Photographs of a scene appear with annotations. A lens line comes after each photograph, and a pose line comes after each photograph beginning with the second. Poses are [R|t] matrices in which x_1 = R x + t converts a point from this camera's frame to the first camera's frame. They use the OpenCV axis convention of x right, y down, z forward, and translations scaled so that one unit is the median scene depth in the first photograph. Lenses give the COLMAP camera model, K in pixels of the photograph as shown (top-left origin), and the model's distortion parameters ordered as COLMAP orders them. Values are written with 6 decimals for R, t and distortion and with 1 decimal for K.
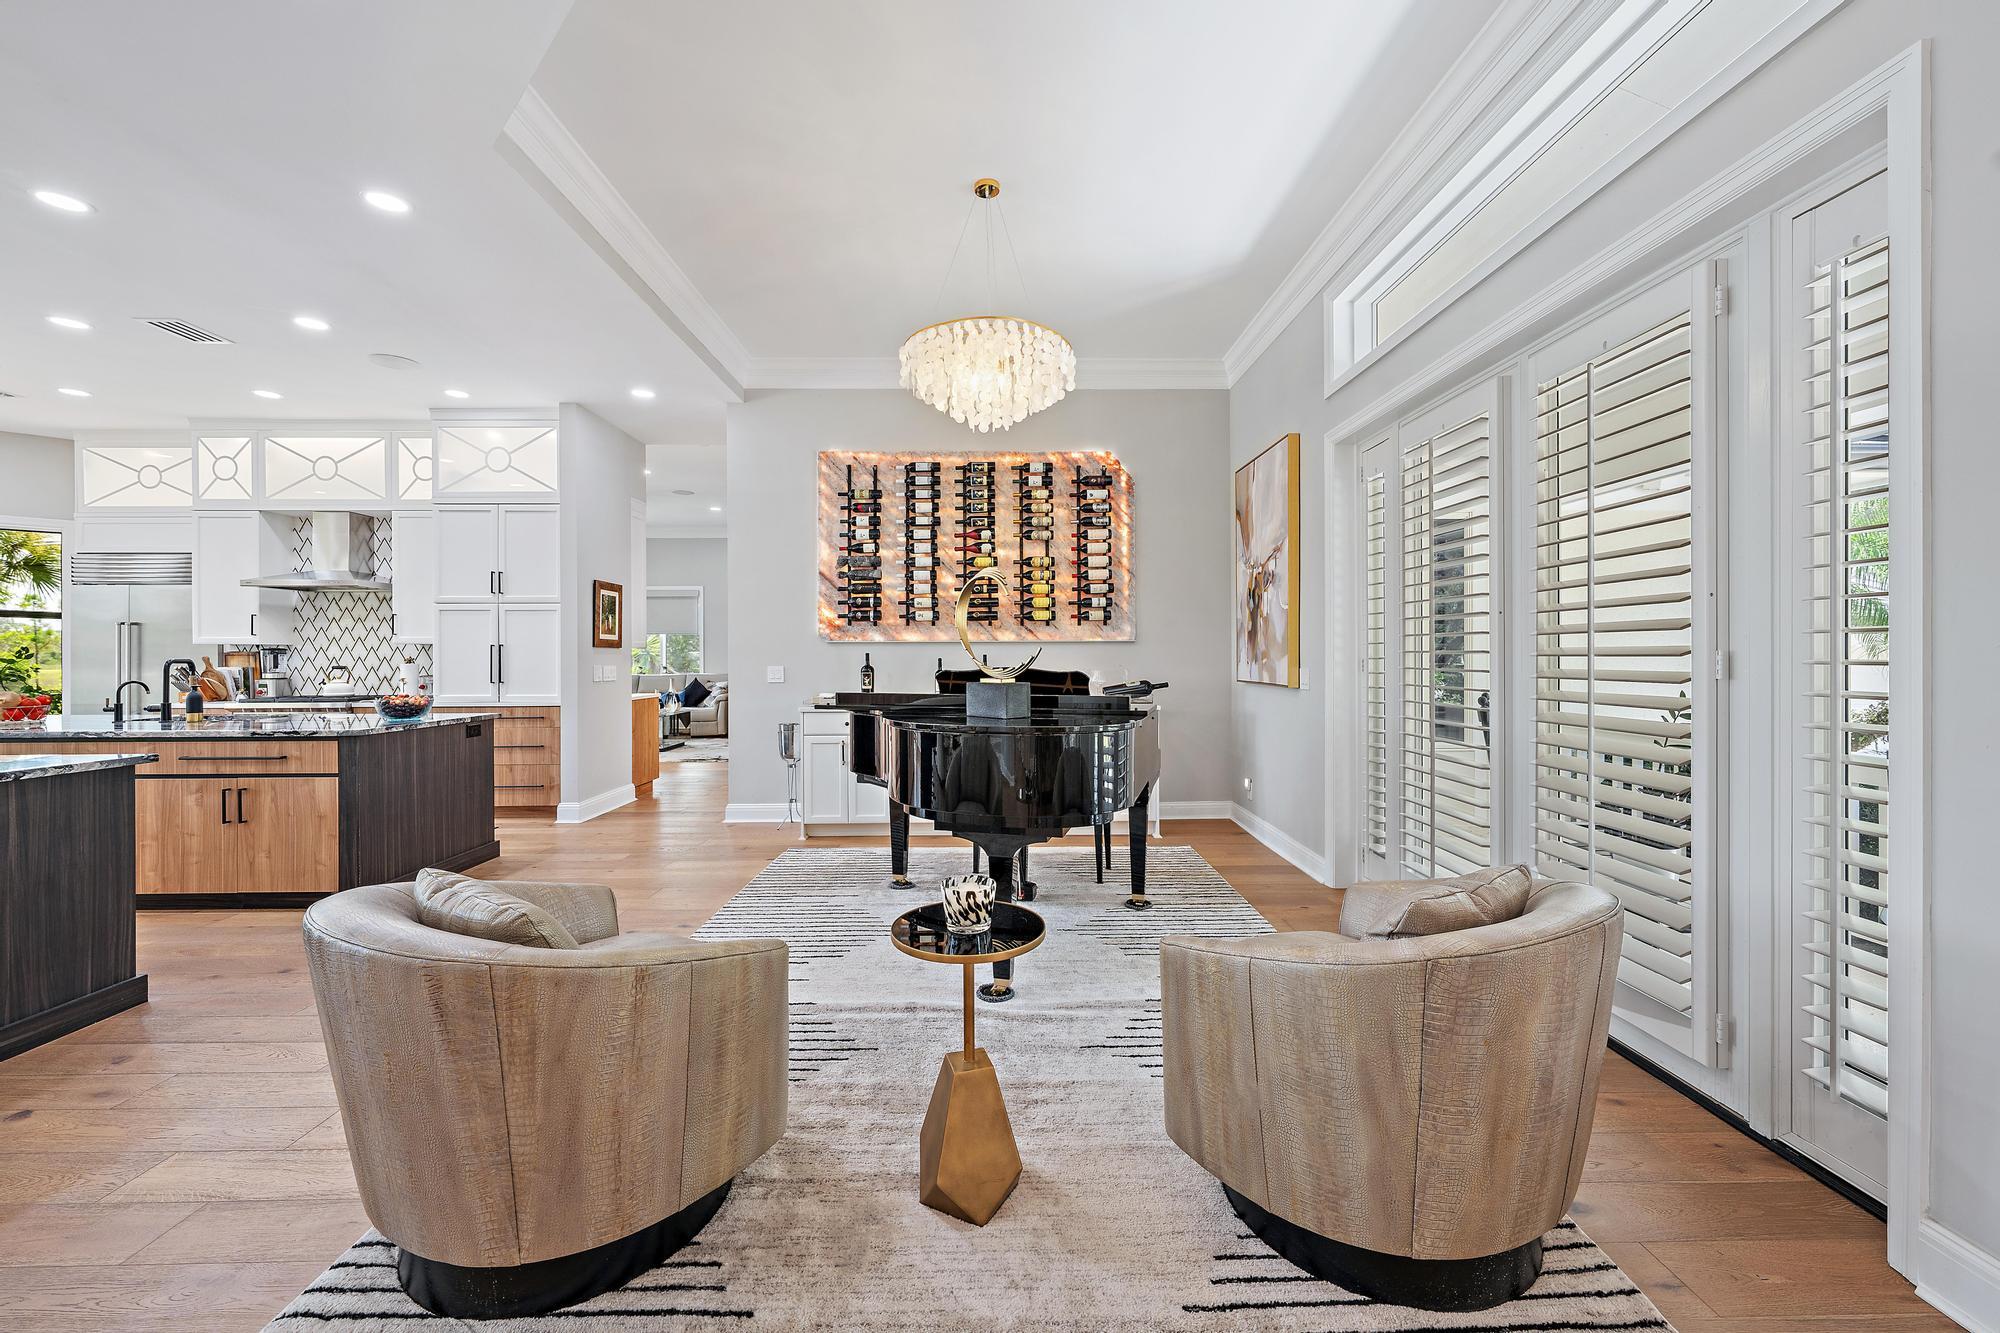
lens RADIAL K [[801.6, 0, 1007.7], [0, 801.6, 657.1], [0, 0, 1]] dist [0.004772, 0.000763]
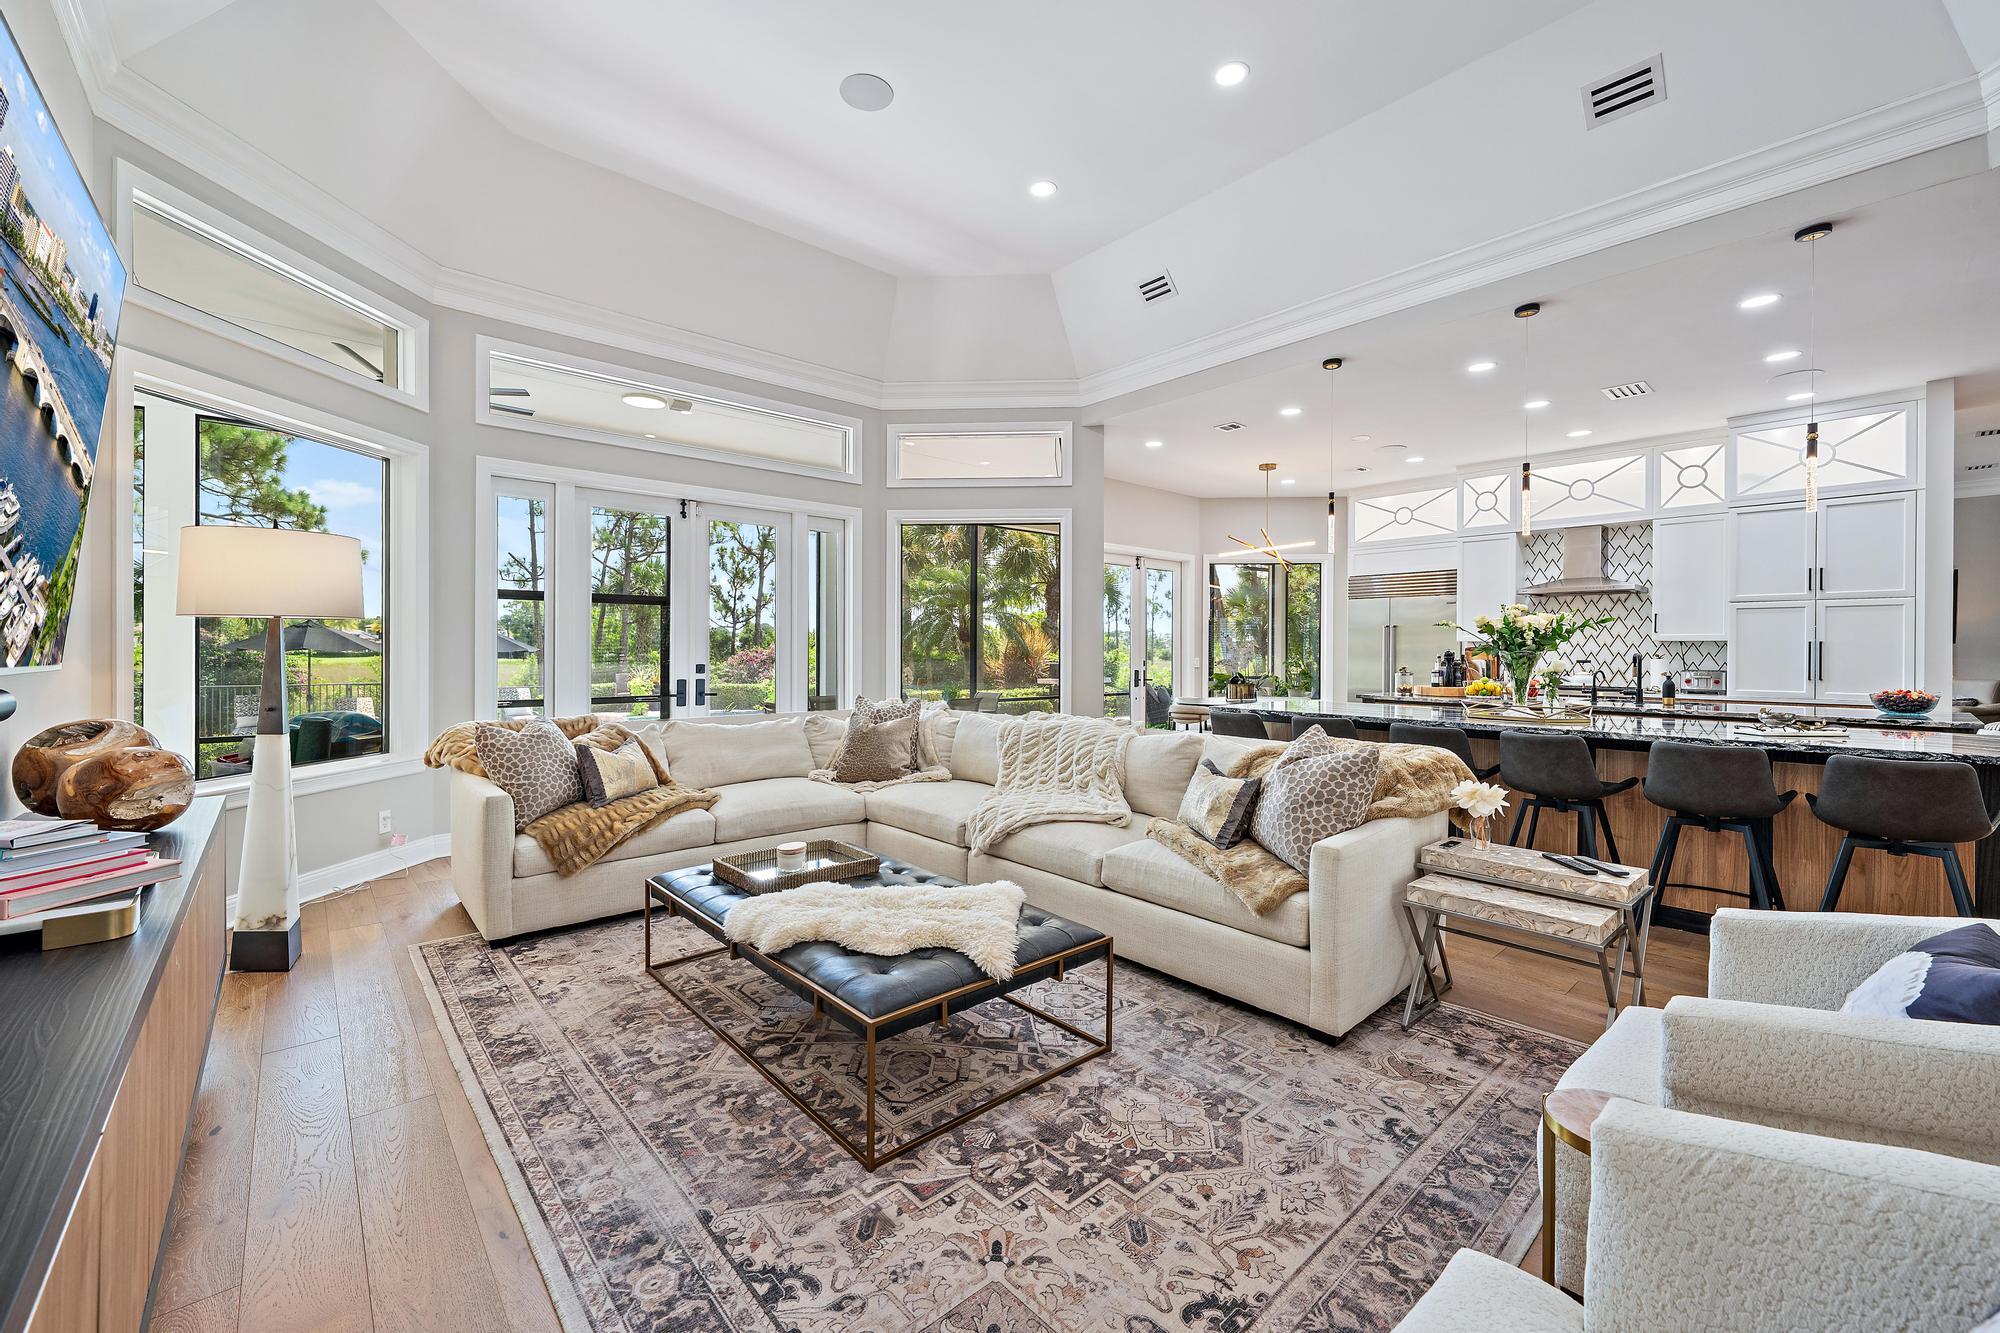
lens RADIAL K [[801.6, 0, 995.8], [0, 801.6, 658.6], [0, 0, 1]] dist [0.004772, 0.000763]
pose [[0.647406, 0.019043, -0.761907, -0.510749], [-0.016791, 0.999802, 0.010721, 0.011187], [0.761960, 0.005852, 0.647597, -0.401255]]
